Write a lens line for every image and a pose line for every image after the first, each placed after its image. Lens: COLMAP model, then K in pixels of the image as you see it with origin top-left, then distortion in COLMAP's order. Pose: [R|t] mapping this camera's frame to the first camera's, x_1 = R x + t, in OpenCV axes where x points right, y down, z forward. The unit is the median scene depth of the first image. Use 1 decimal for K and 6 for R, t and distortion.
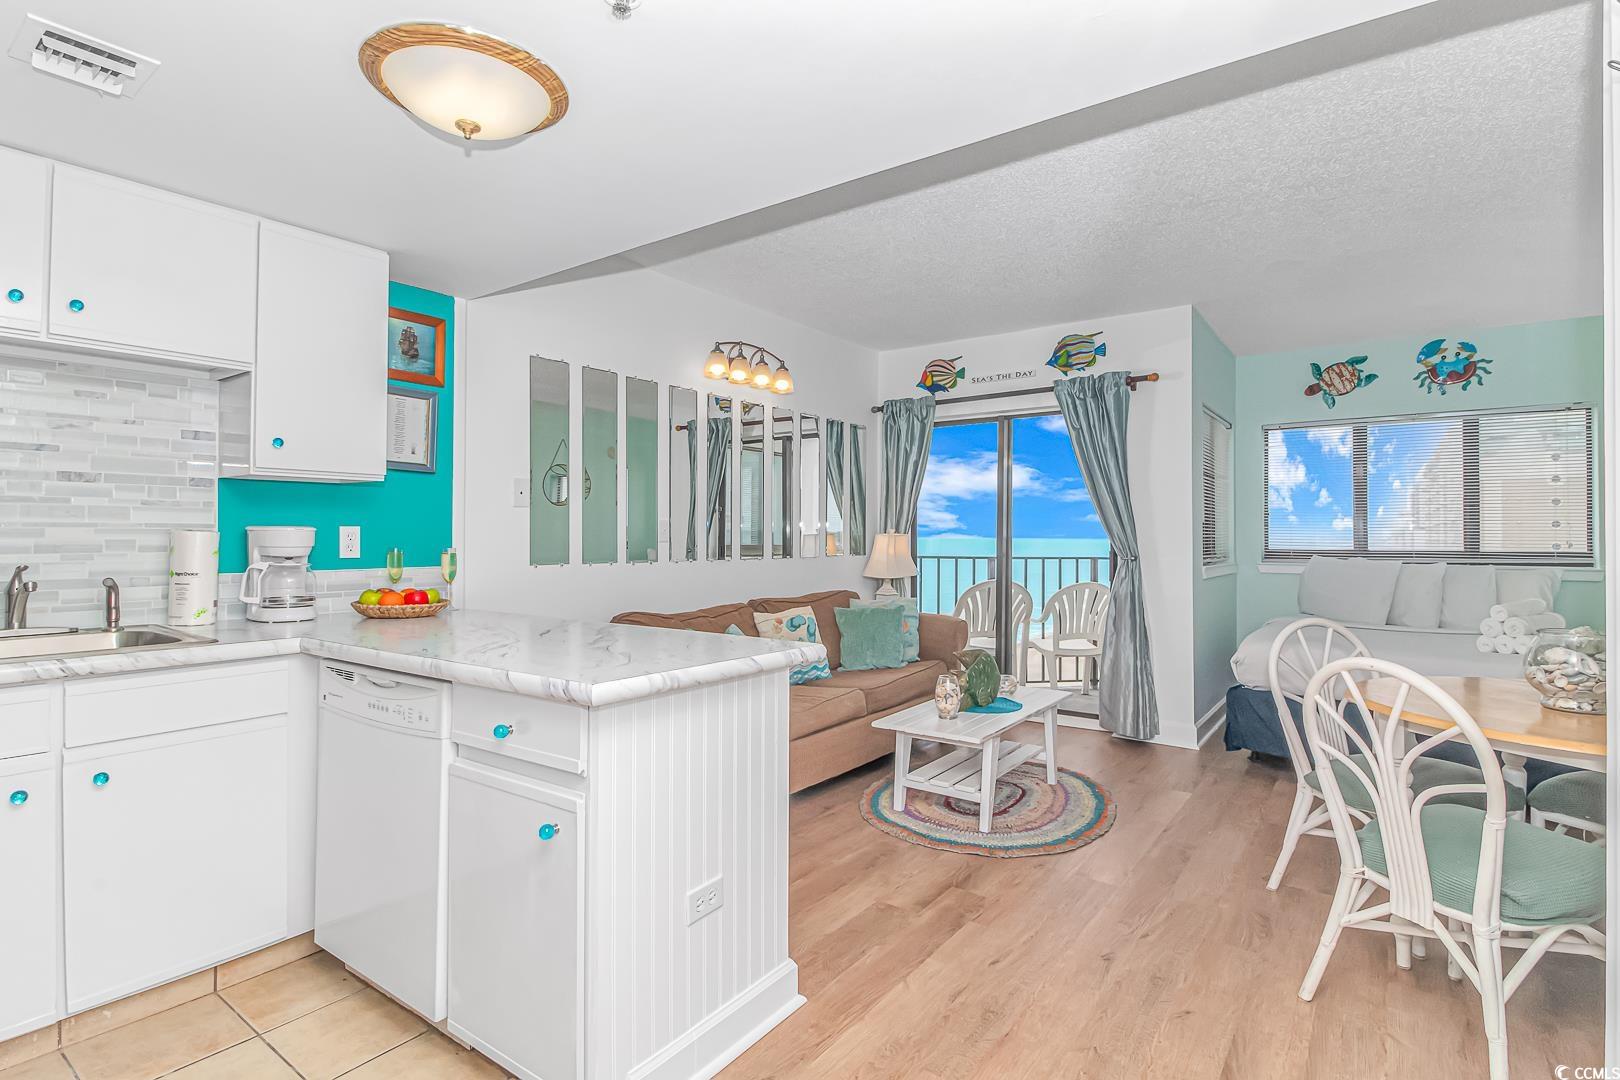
lens RADIAL K [[783.9, 0, 823.7], [0, 783.9, 523.2], [0, 0, 1]] dist [0.001745, -0.013824]
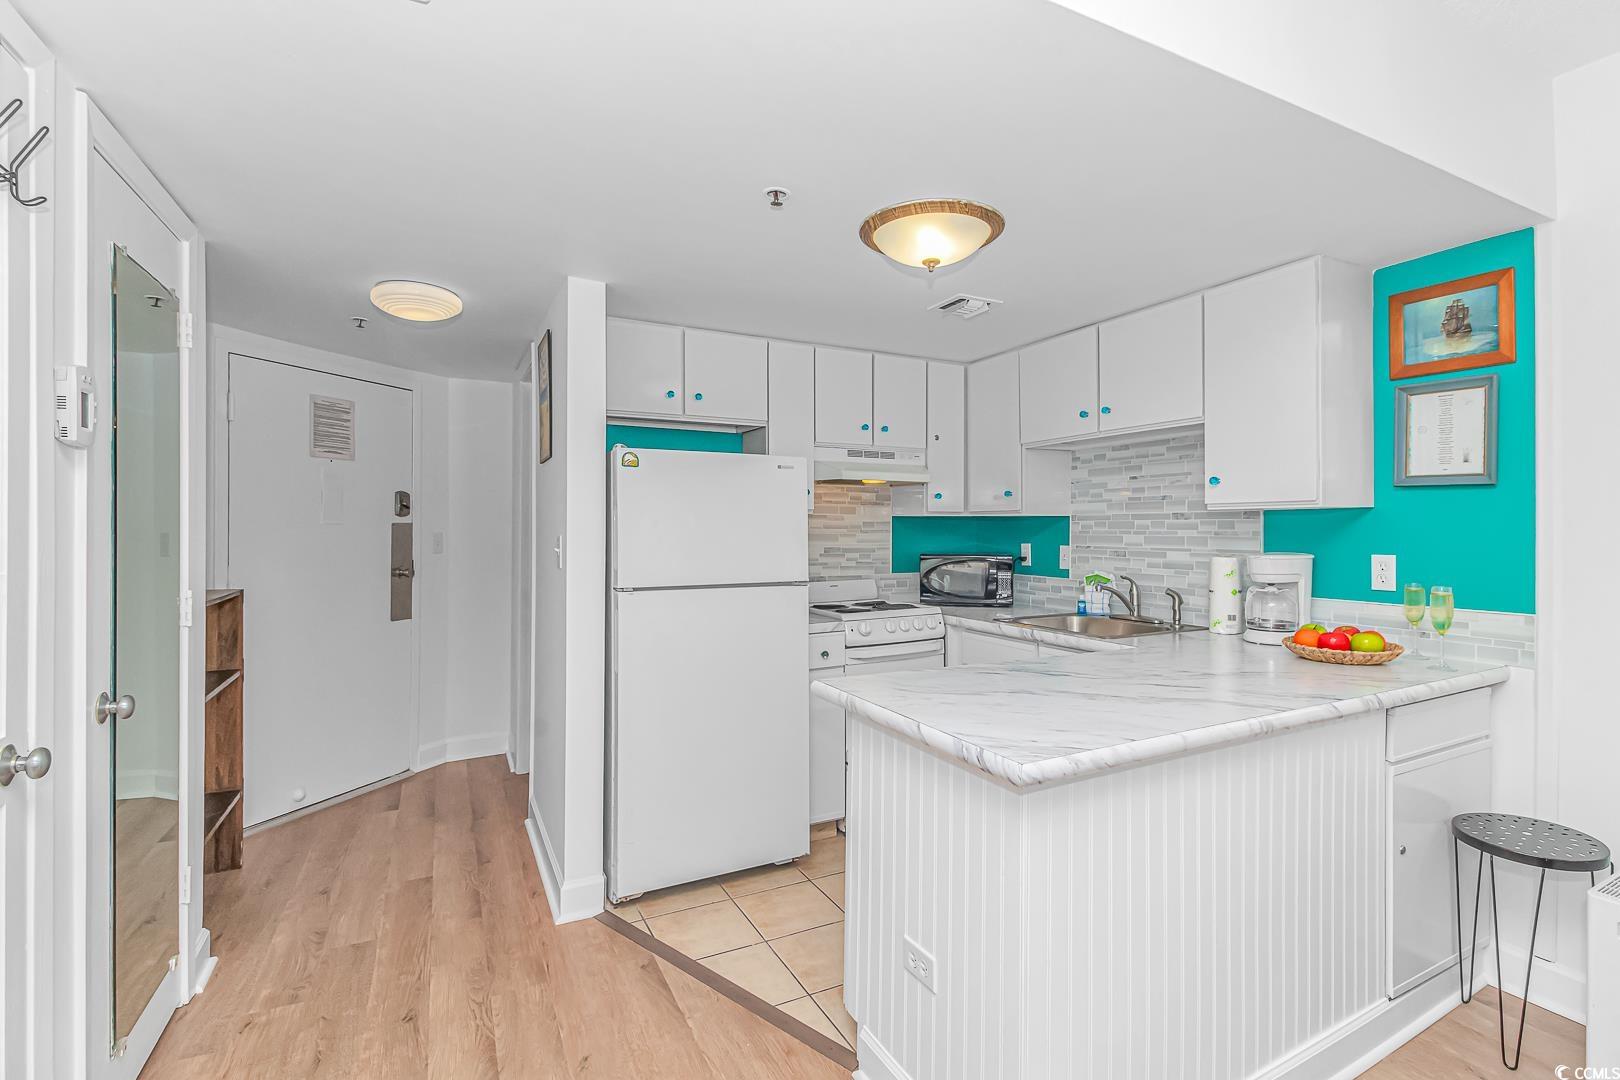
lens RADIAL K [[753.6, 0, 817.8], [0, 753.6, 522.5], [0, 0, 1]] dist [-0.002027, -0.000400]
pose [[-0.461418, -0.009053, -0.887137, 0.308819], [0.012395, 0.999785, -0.016650, -0.017859], [0.887096, -0.018679, -0.461206, 0.563459]]
